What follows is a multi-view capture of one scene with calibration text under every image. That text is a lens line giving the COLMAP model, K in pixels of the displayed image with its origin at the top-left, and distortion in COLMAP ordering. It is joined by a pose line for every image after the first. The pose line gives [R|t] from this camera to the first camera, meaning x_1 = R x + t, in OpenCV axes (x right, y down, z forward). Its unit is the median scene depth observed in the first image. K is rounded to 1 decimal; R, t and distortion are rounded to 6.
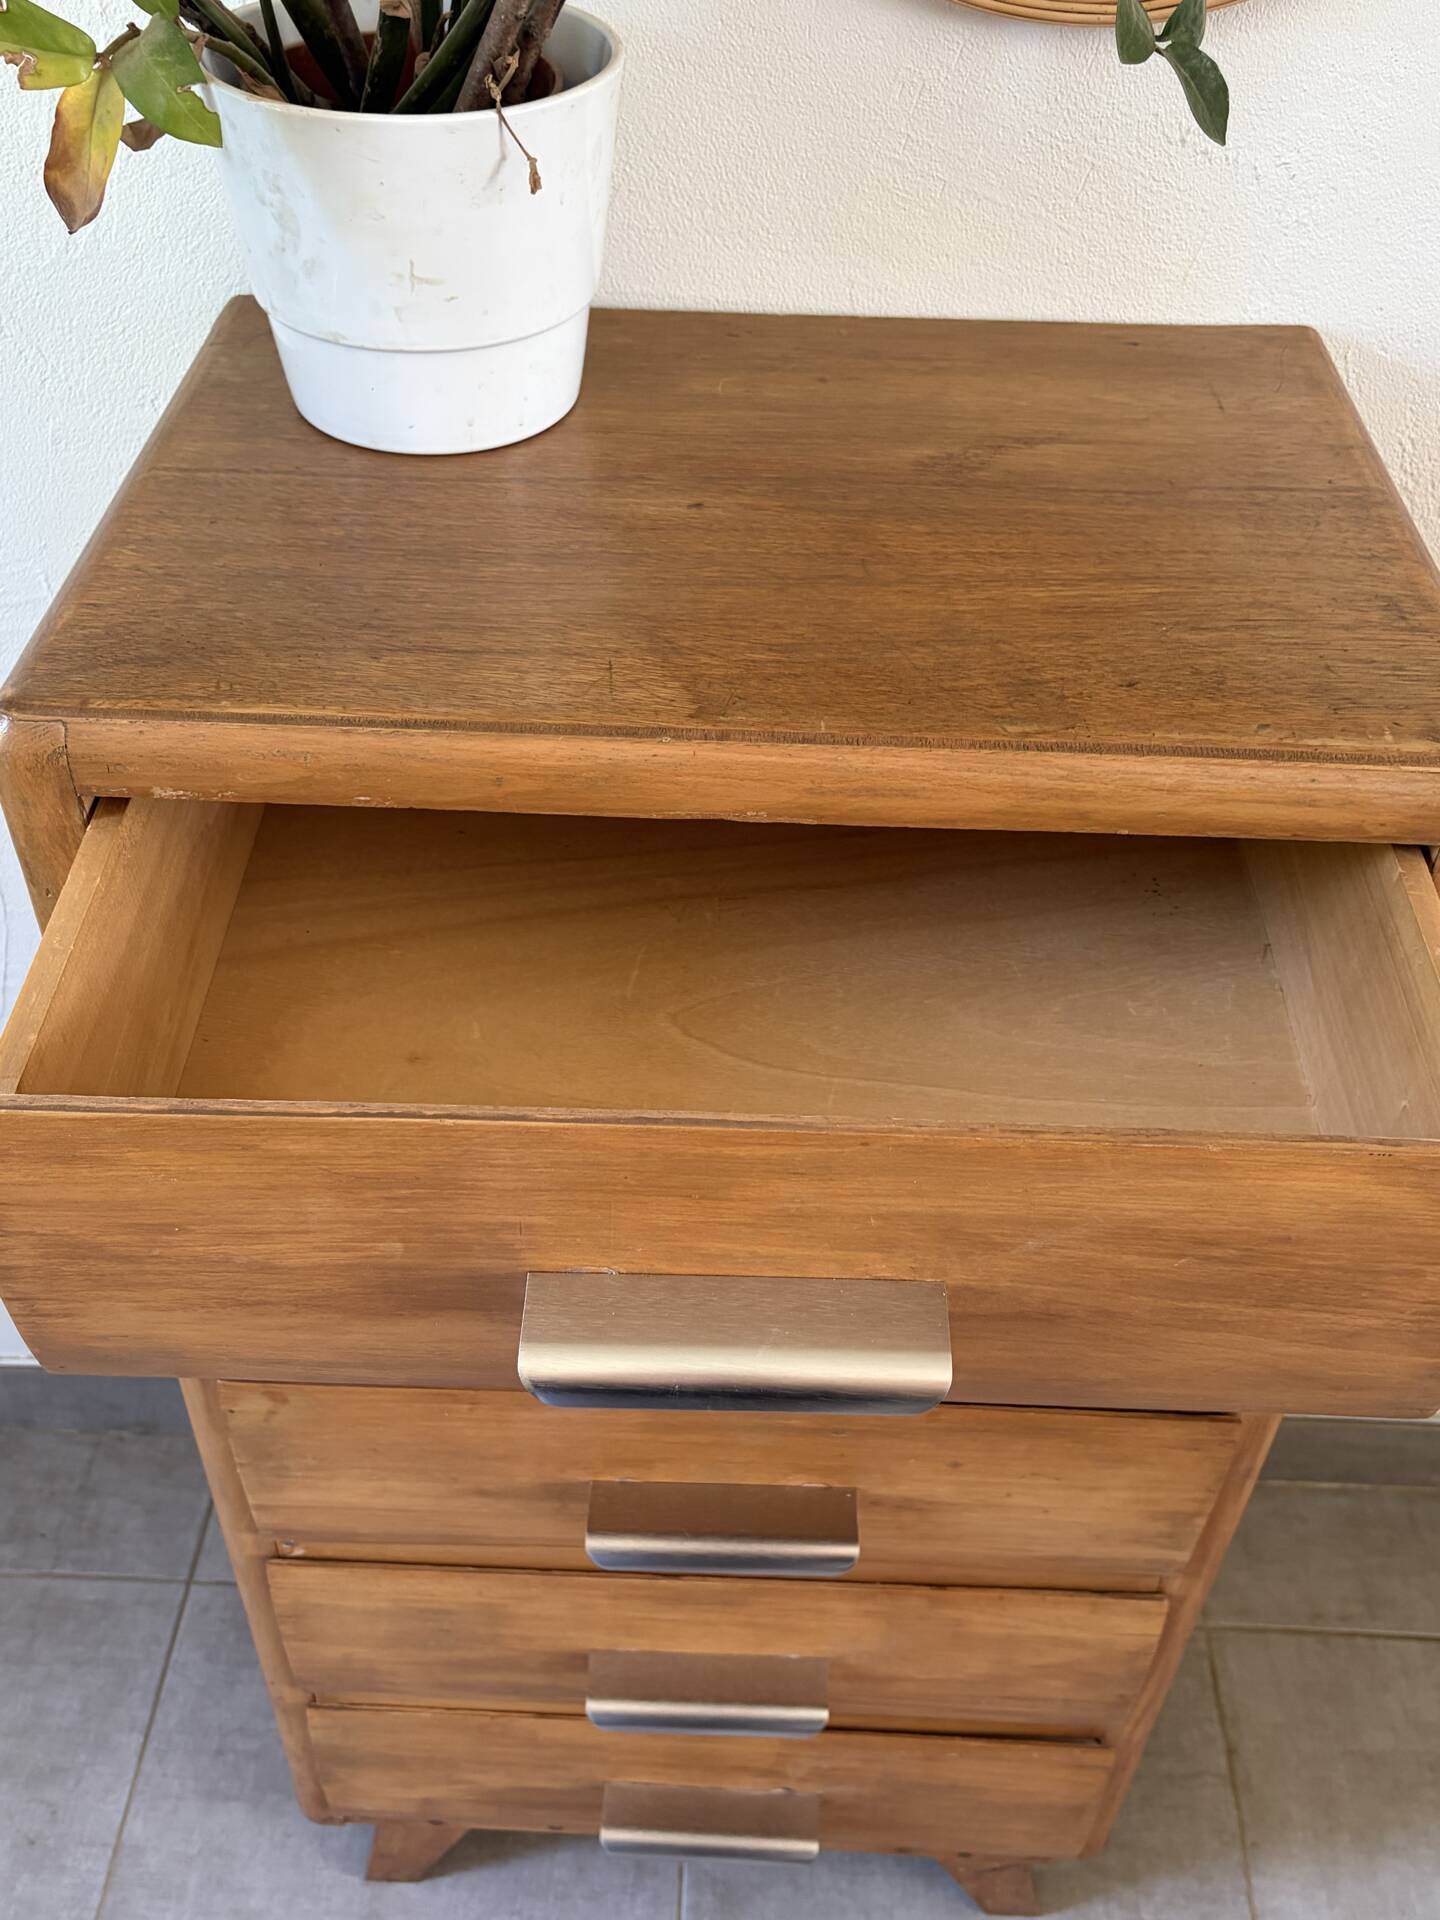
lens RADIAL K [[1768.6, 0, 716.2], [0, 1768.6, 959.1], [0, 0, 1]] dist [0.015650, 0.000000]
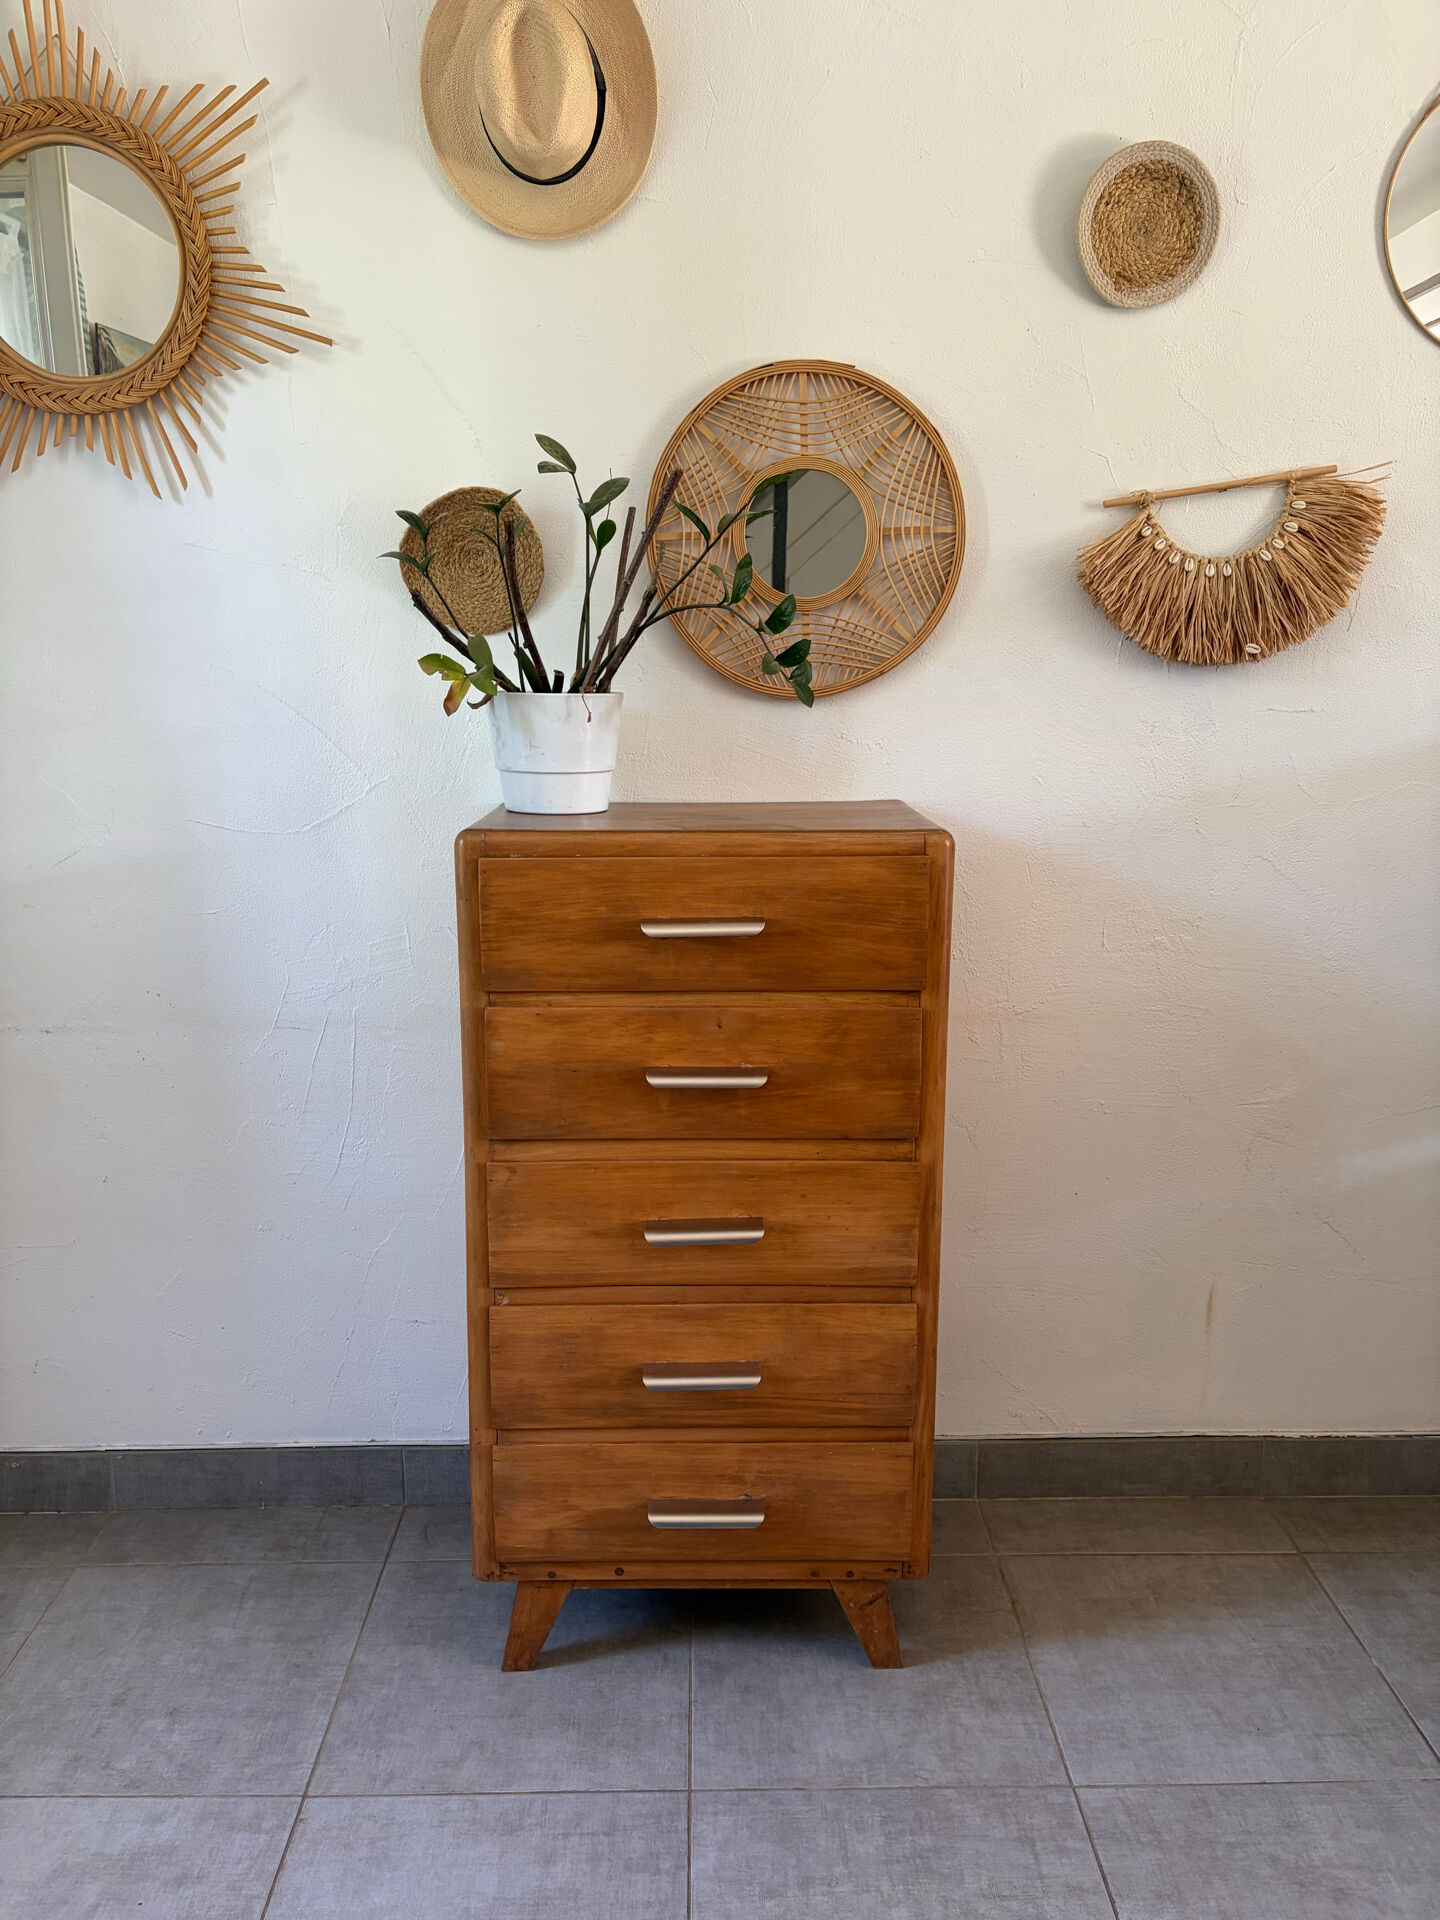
lens RADIAL K [[1450.9, 0, 717.9], [0, 1450.9, 963.0], [0, 0, 1]] dist [0.030769, -0.031899]
pose [[0.998410, -0.031197, 0.046950, -0.044504], [0.050998, 0.854749, -0.516531, 0.780972], [-0.024016, 0.518104, 0.854980, -0.606604]]
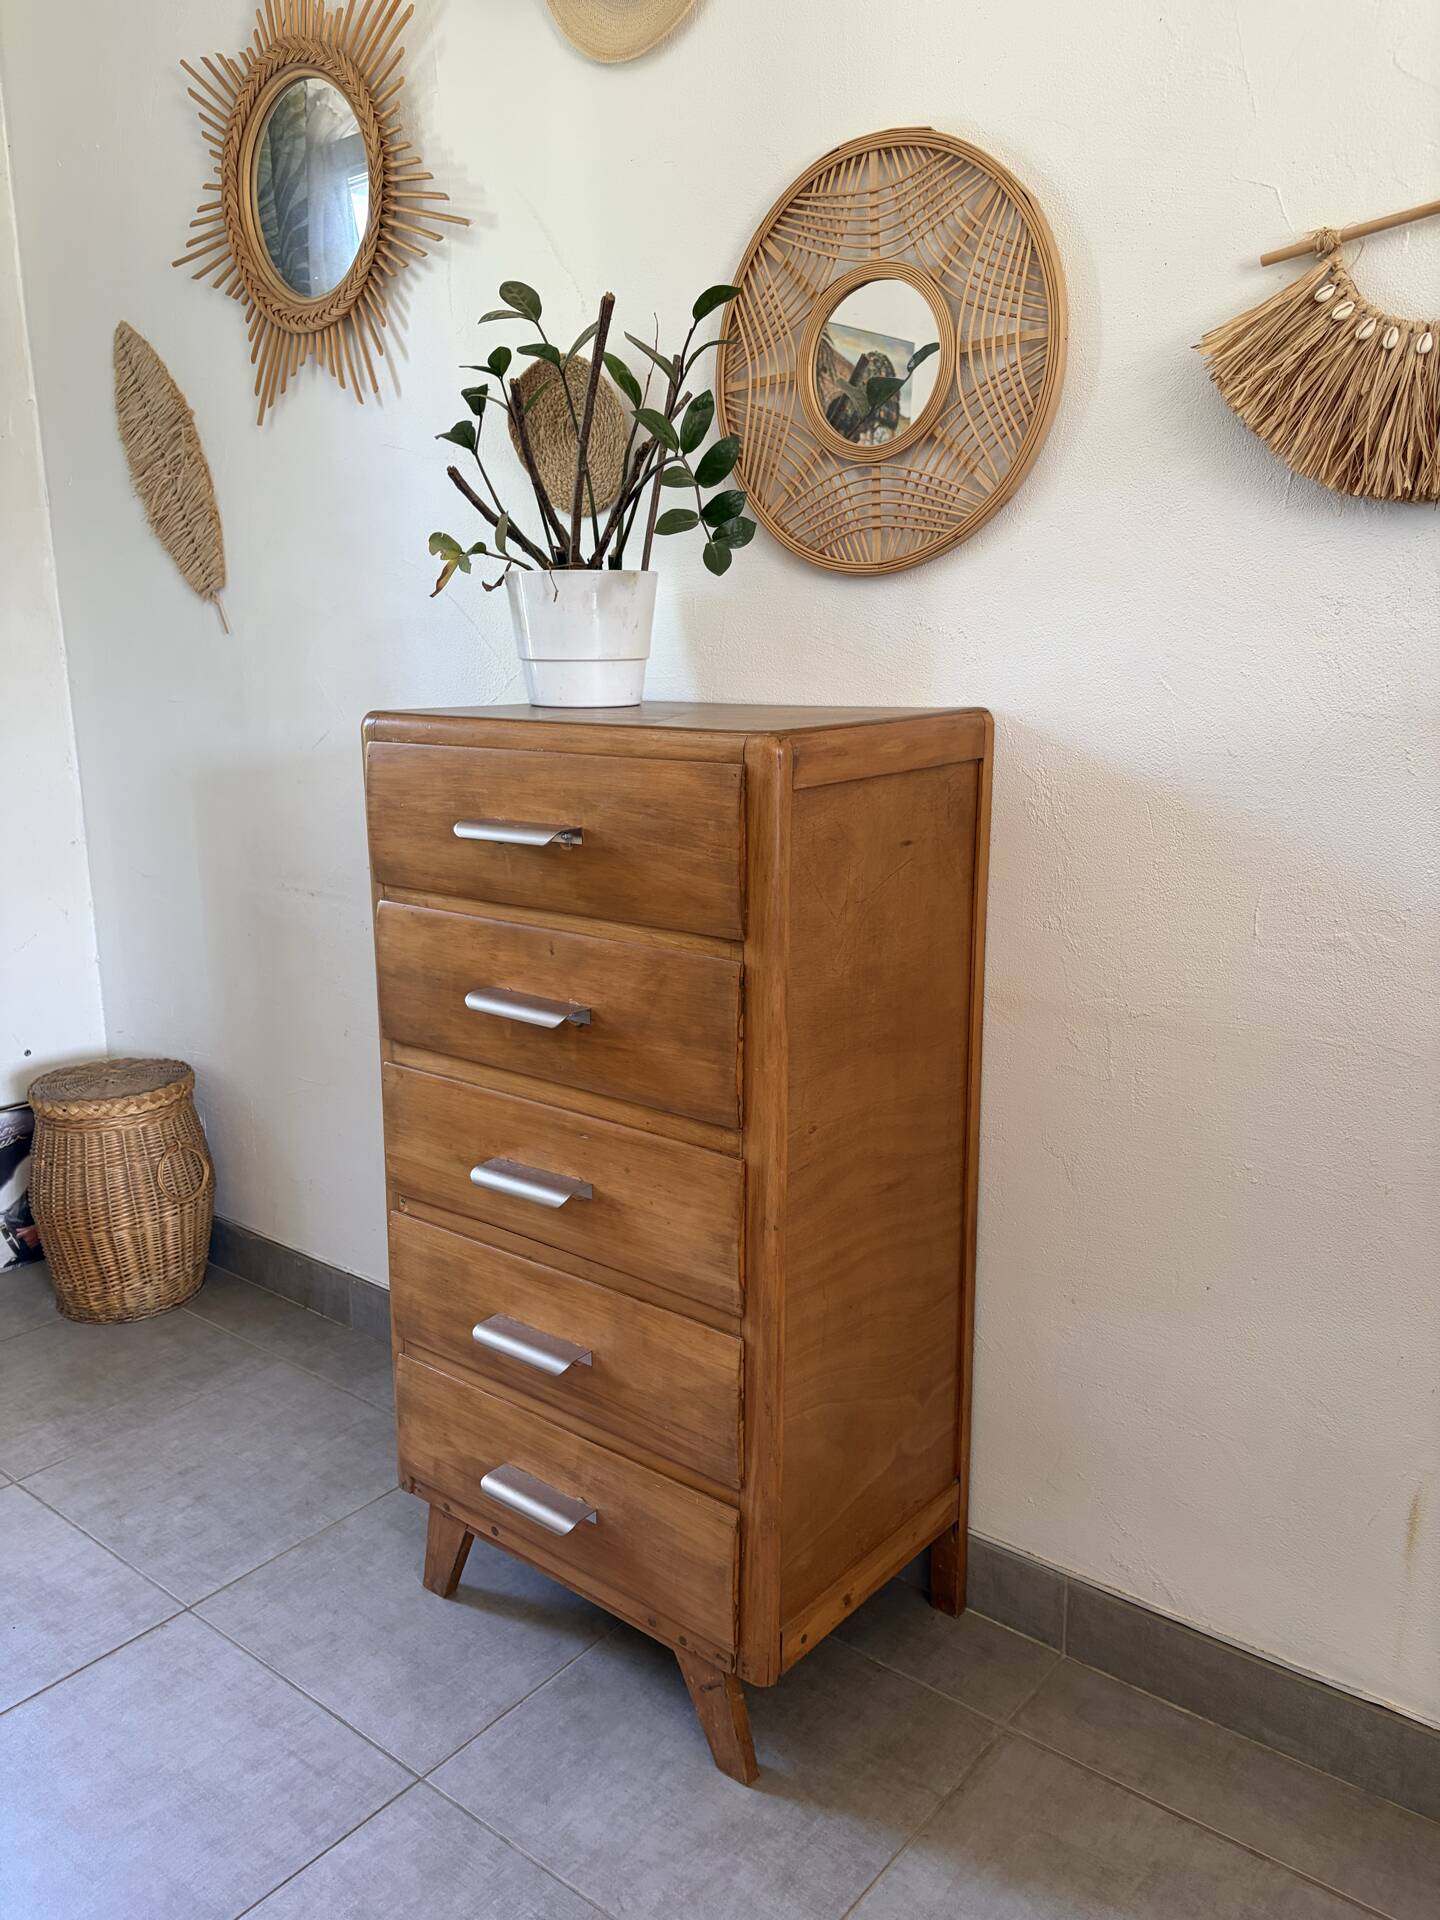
lens RADIAL K [[1450.9, 0, 715.1], [0, 1450.9, 956.1], [0, 0, 1]] dist [0.030769, -0.031899]
pose [[0.799153, 0.103491, -0.592152, 0.873969], [-0.386906, 0.842460, -0.374920, 0.502416], [0.460063, 0.528725, 0.713296, -0.156540]]
